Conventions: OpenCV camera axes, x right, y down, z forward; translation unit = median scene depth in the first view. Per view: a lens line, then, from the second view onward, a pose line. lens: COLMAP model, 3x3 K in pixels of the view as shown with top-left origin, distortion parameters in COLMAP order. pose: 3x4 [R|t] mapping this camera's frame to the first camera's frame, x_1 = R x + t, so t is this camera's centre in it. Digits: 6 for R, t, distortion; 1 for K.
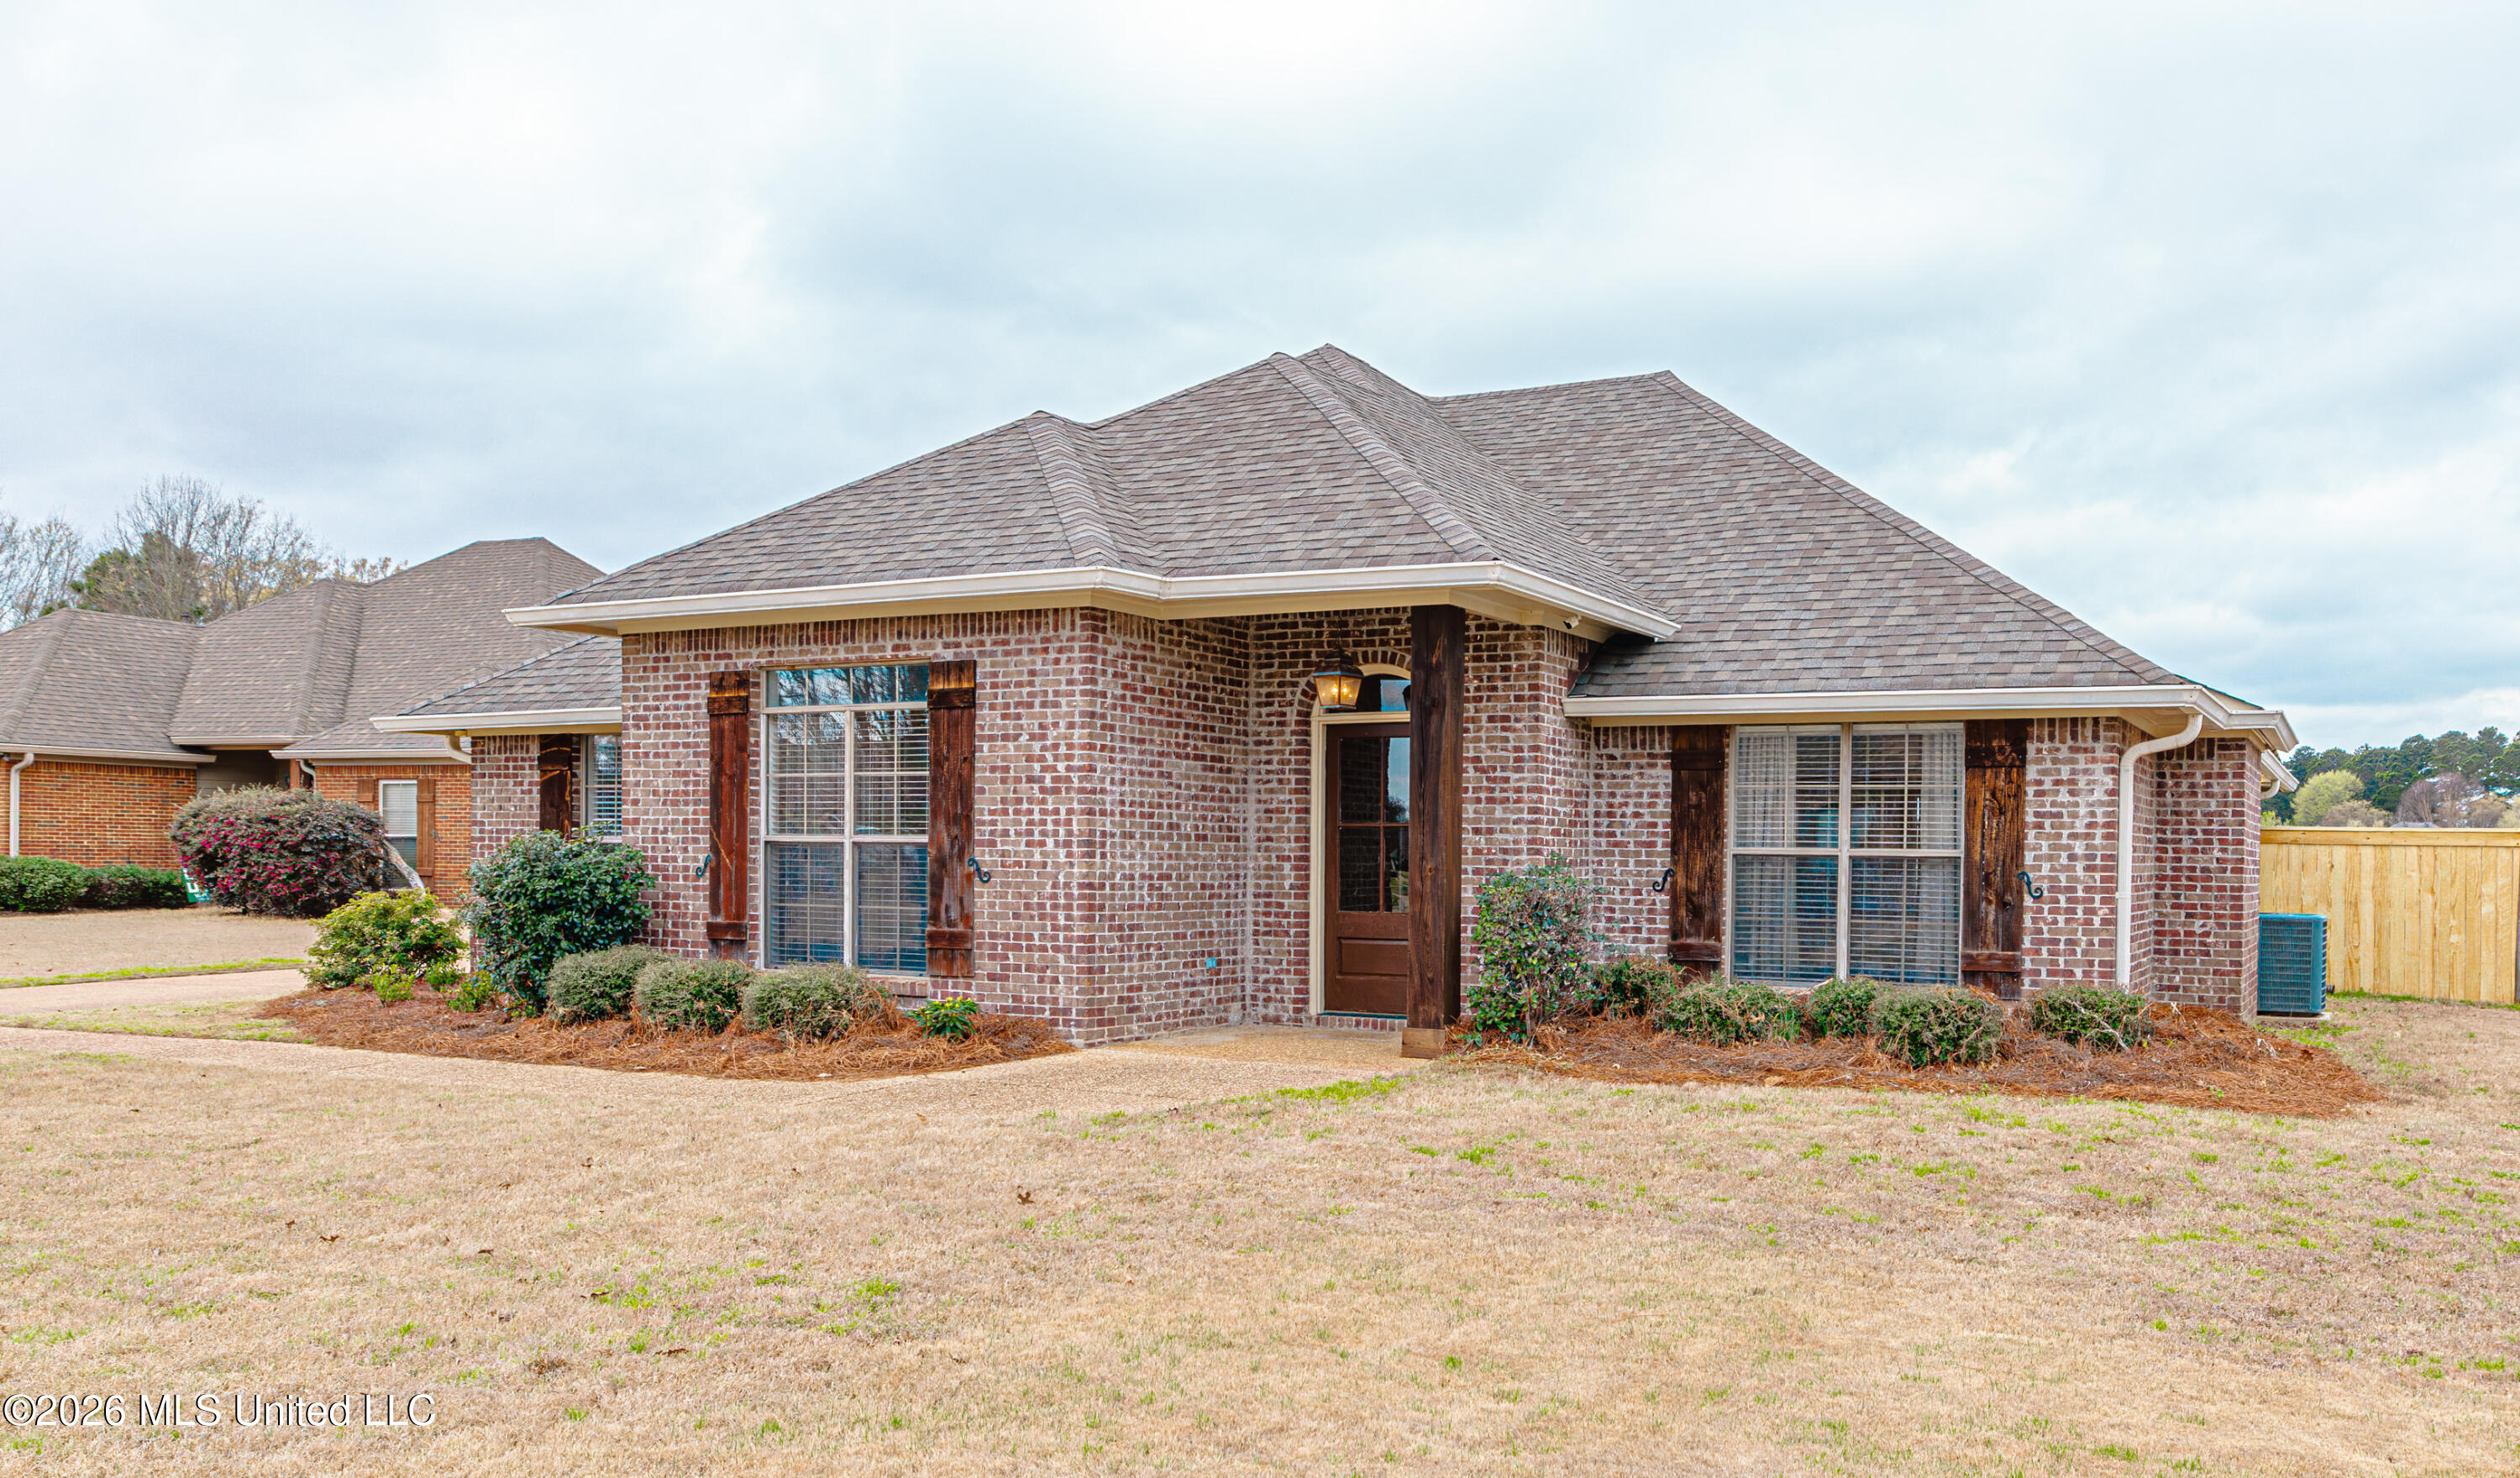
lens RADIAL K [[1233.6, 0, 1261.4], [0, 1233.6, 877.7], [0, 0, 1]] dist [-0.000067, -0.000179]
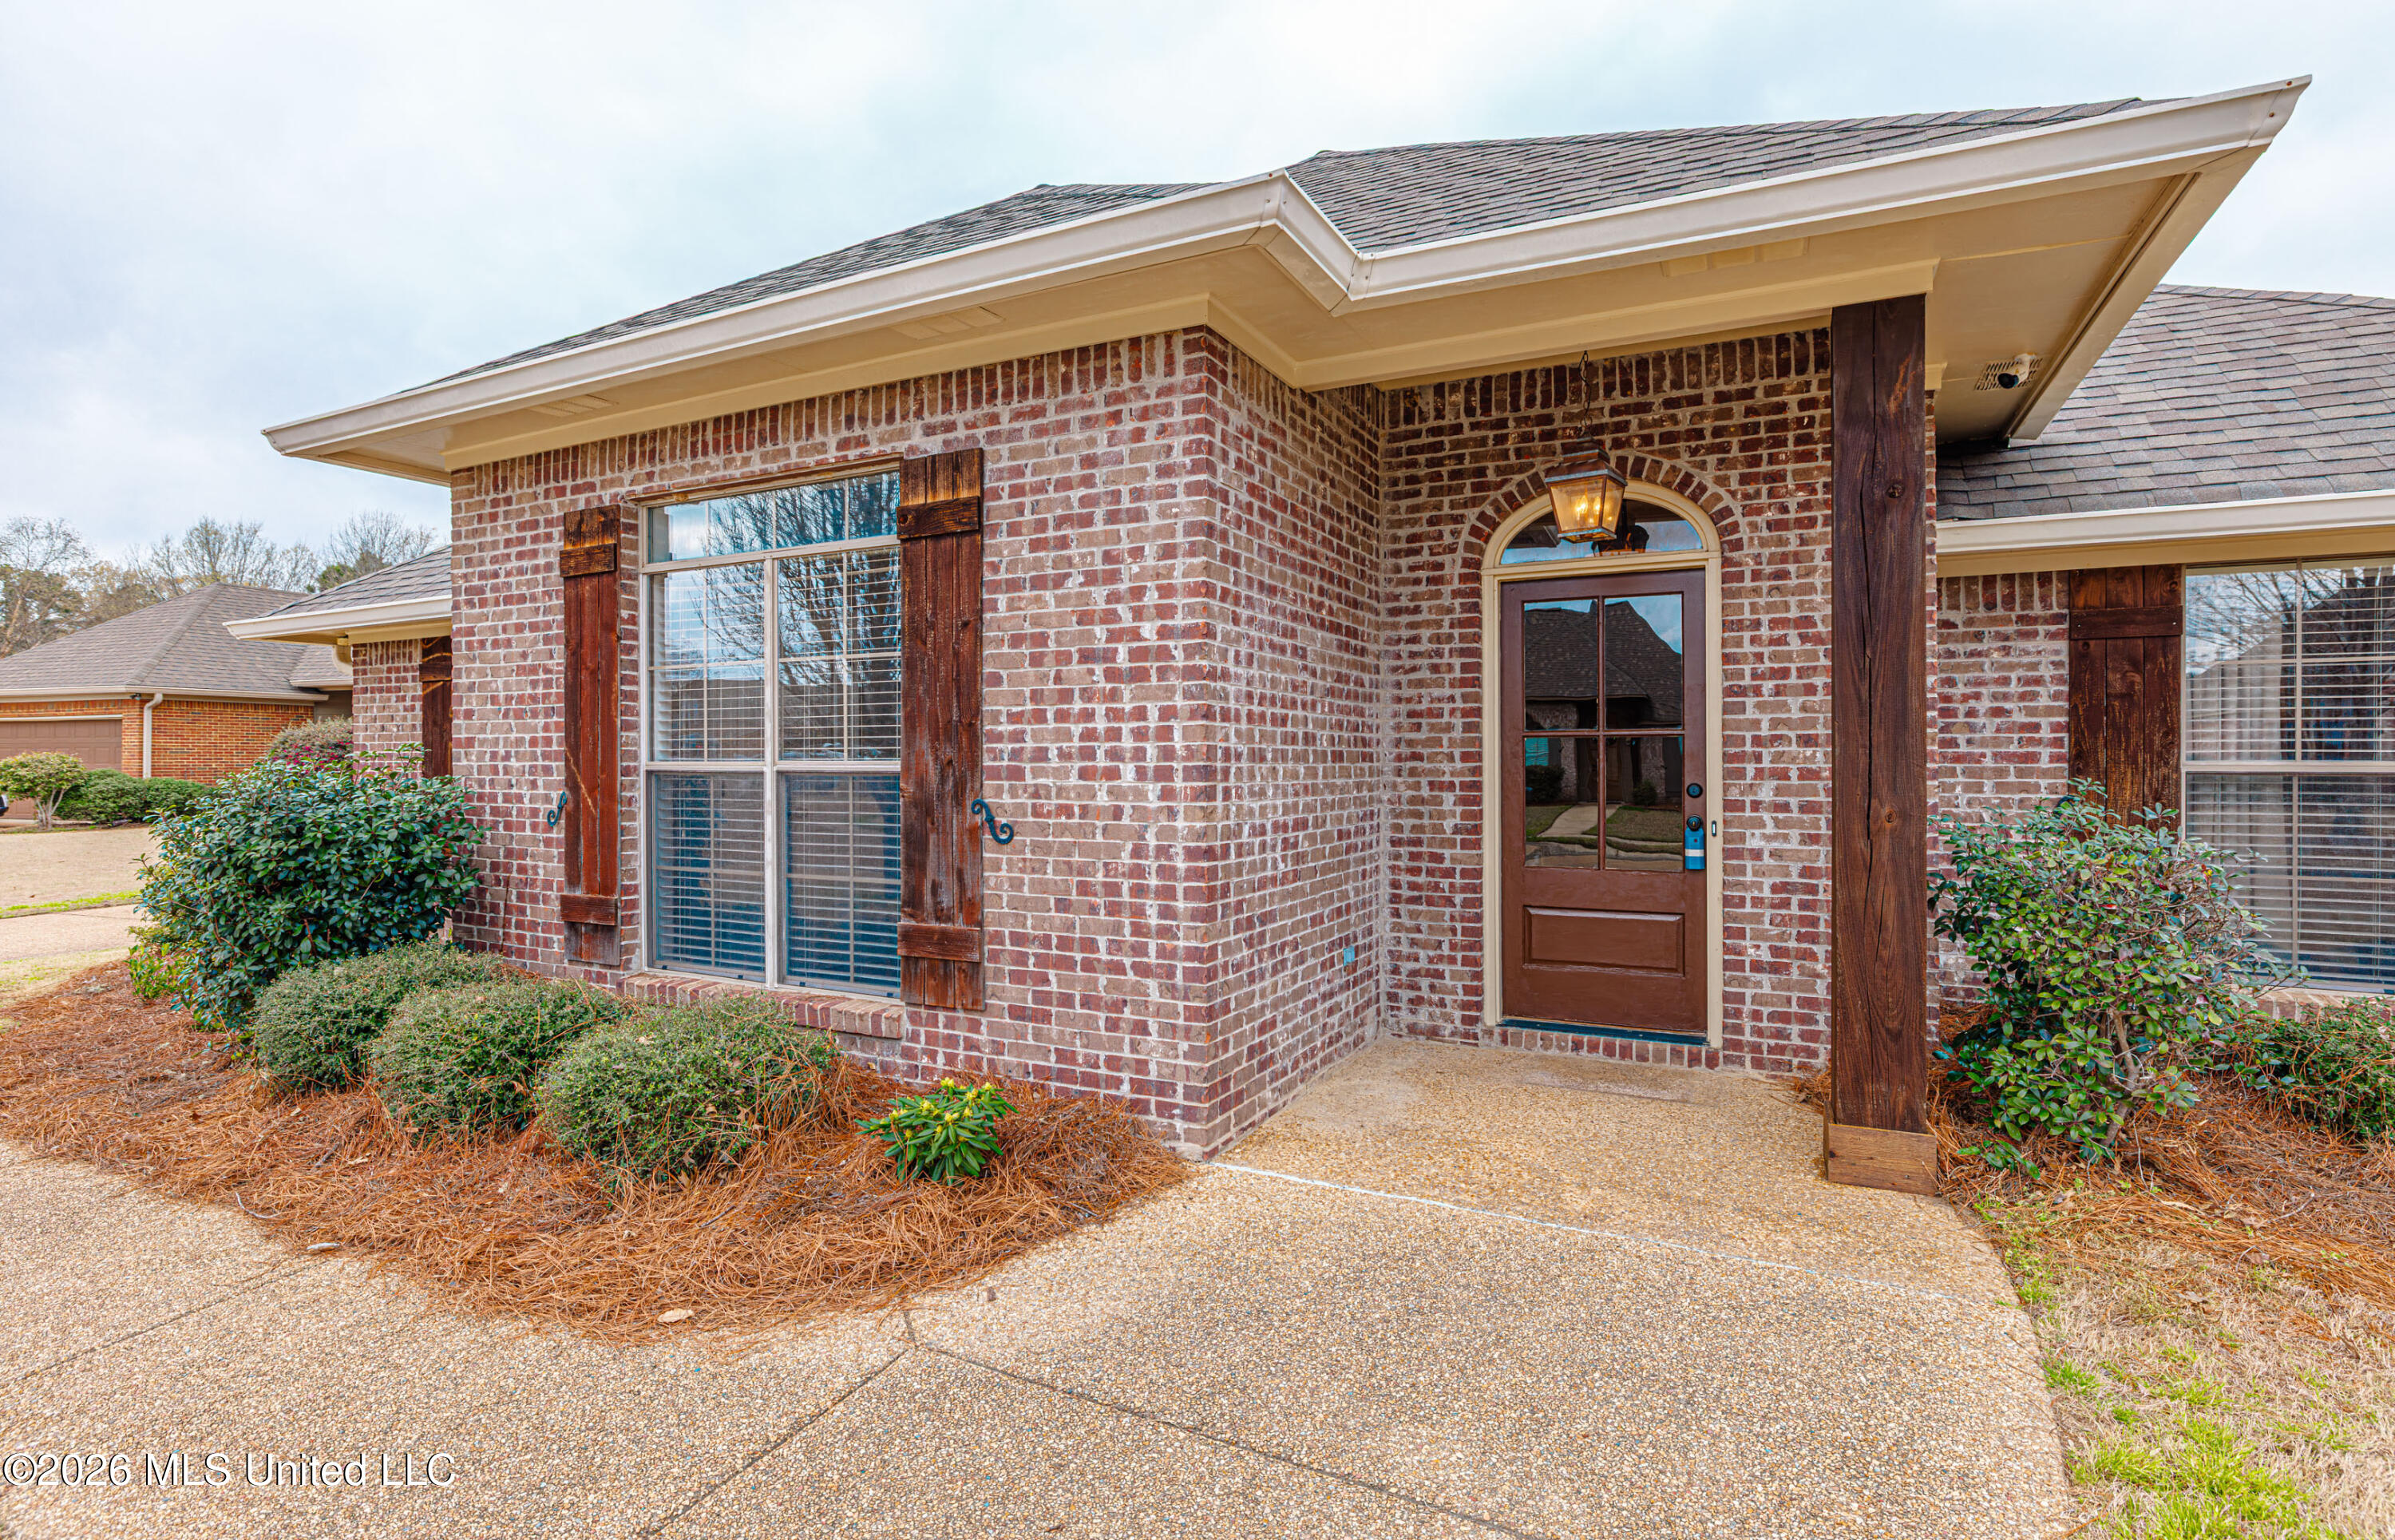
lens RADIAL K [[858.1, 0, 1114.9], [0, 858.1, 761.8], [0, 0, 1]] dist [-0.007135, 0.000023]
pose [[0.999899, -0.012878, -0.006006, -0.155566], [0.012774, 0.999773, -0.017050, -0.023533], [0.006224, 0.016972, 0.999837, 0.557005]]
